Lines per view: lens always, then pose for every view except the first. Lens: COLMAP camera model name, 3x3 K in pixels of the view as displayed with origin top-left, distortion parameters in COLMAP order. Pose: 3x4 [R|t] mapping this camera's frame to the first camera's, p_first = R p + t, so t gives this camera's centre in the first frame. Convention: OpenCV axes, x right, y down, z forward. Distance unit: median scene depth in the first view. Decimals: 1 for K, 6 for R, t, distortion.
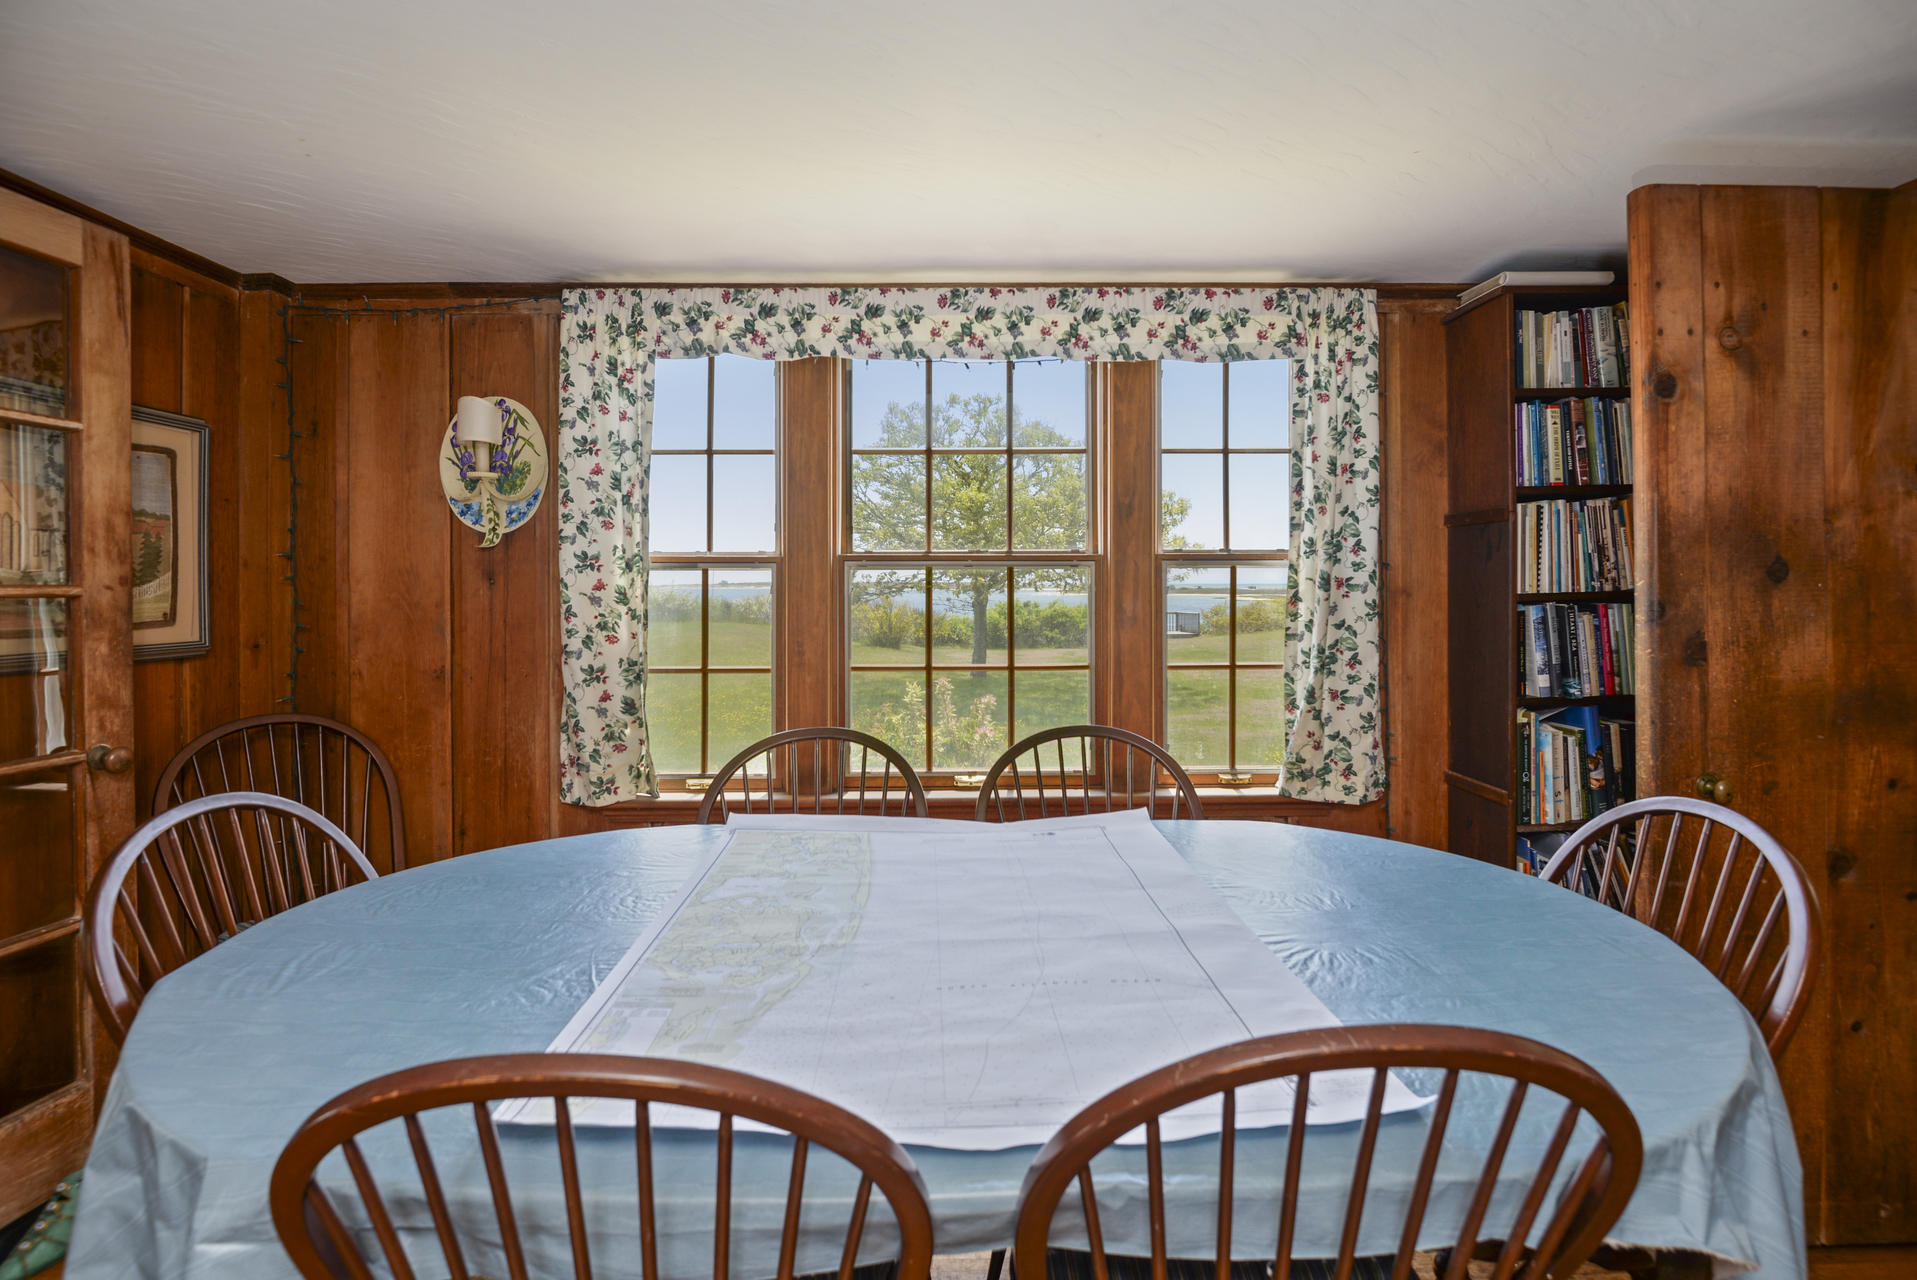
lens RADIAL K [[885.0, 0, 955.0], [0, 885.0, 597.6], [0, 0, 1]] dist [-0.020906, -0.000504]
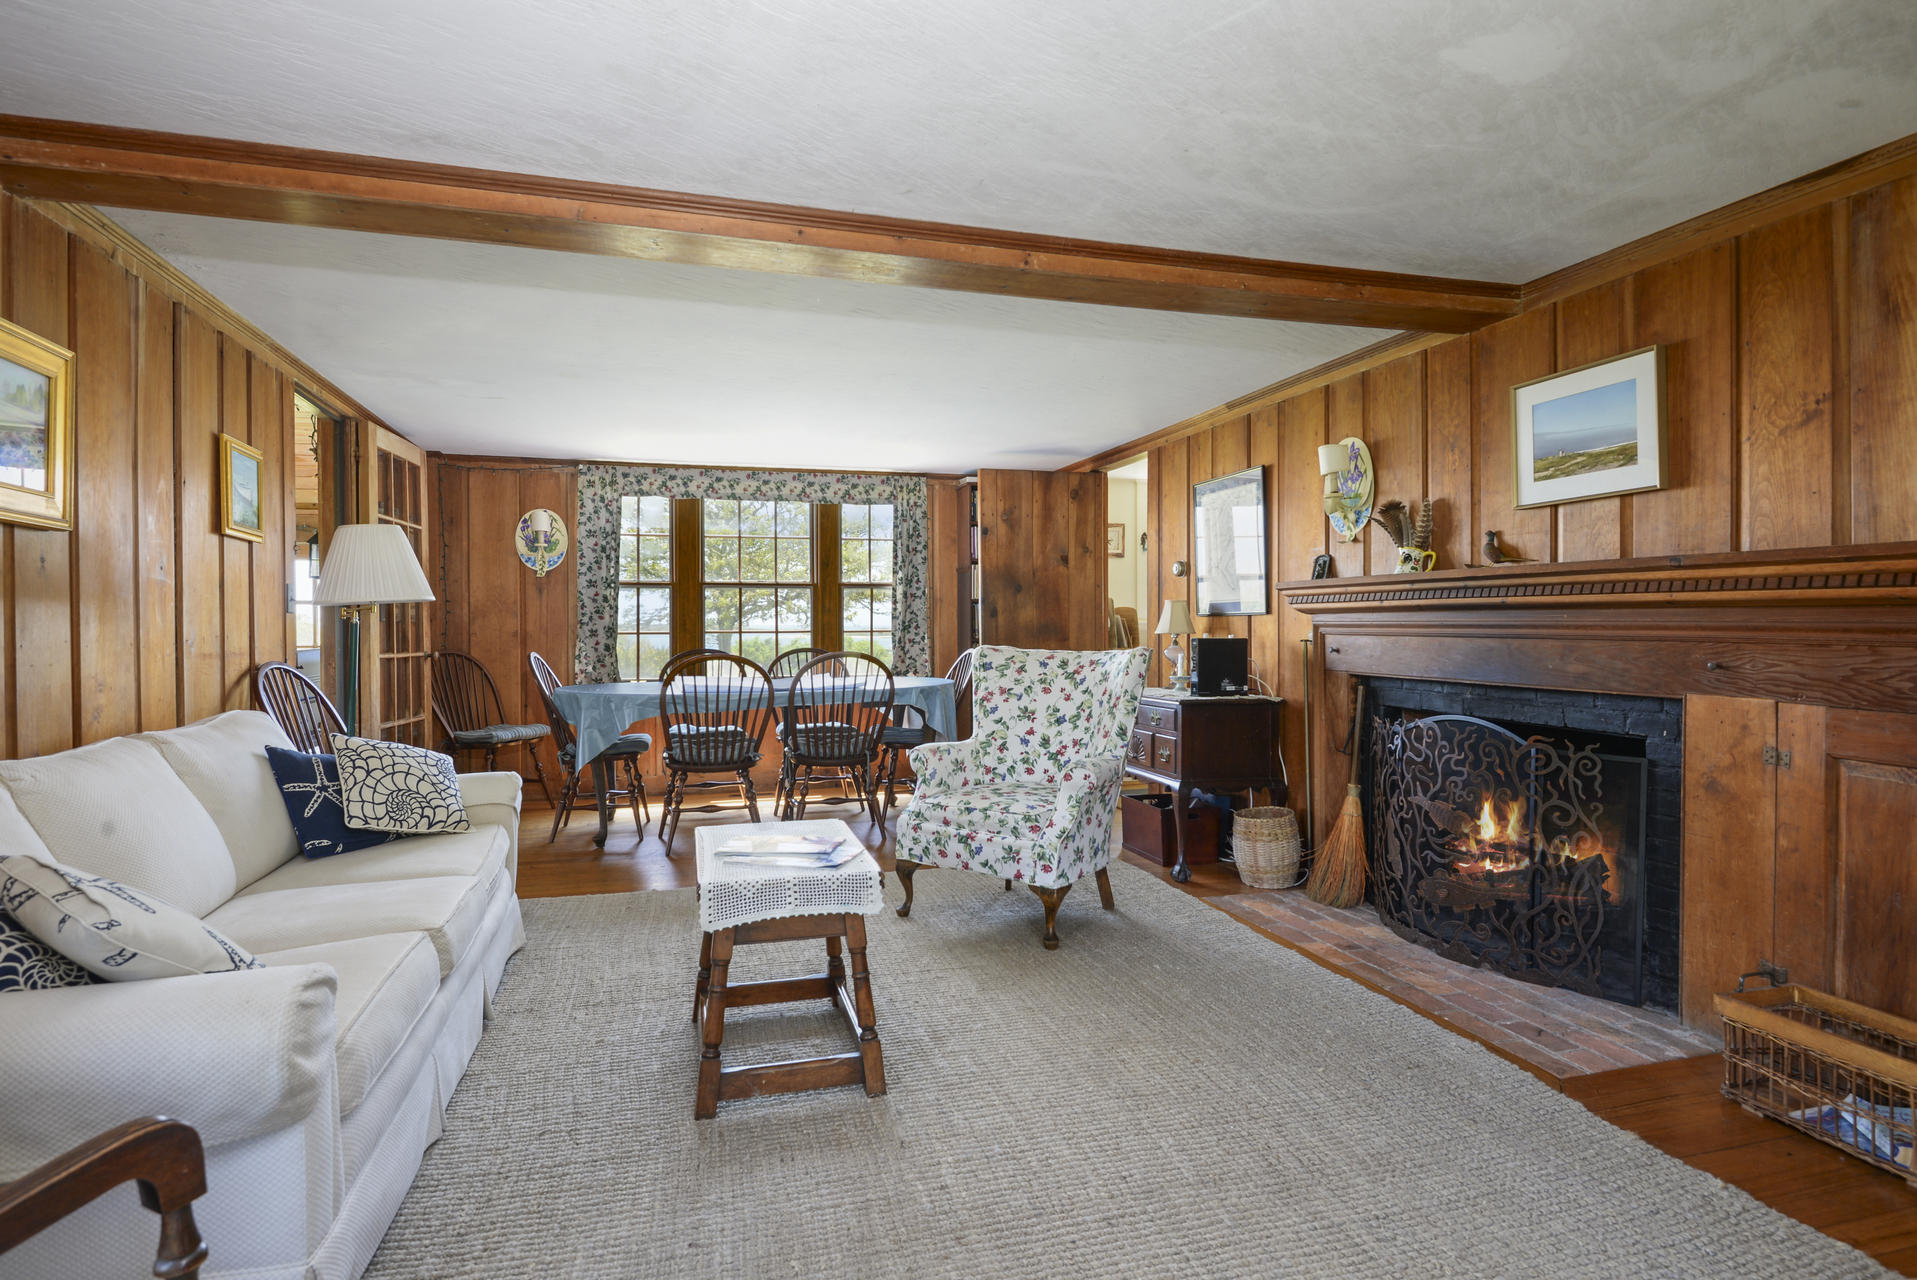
lens RADIAL K [[1032.2, 0, 958.5], [0, 1032.2, 640.0], [0, 0, 1]] dist [-0.004517, -0.000107]
pose [[0.966028, -0.003350, 0.258415, -0.187530], [0.004839, 0.999975, -0.005124, 0.124572], [-0.258391, 0.006201, 0.966021, -1.842972]]
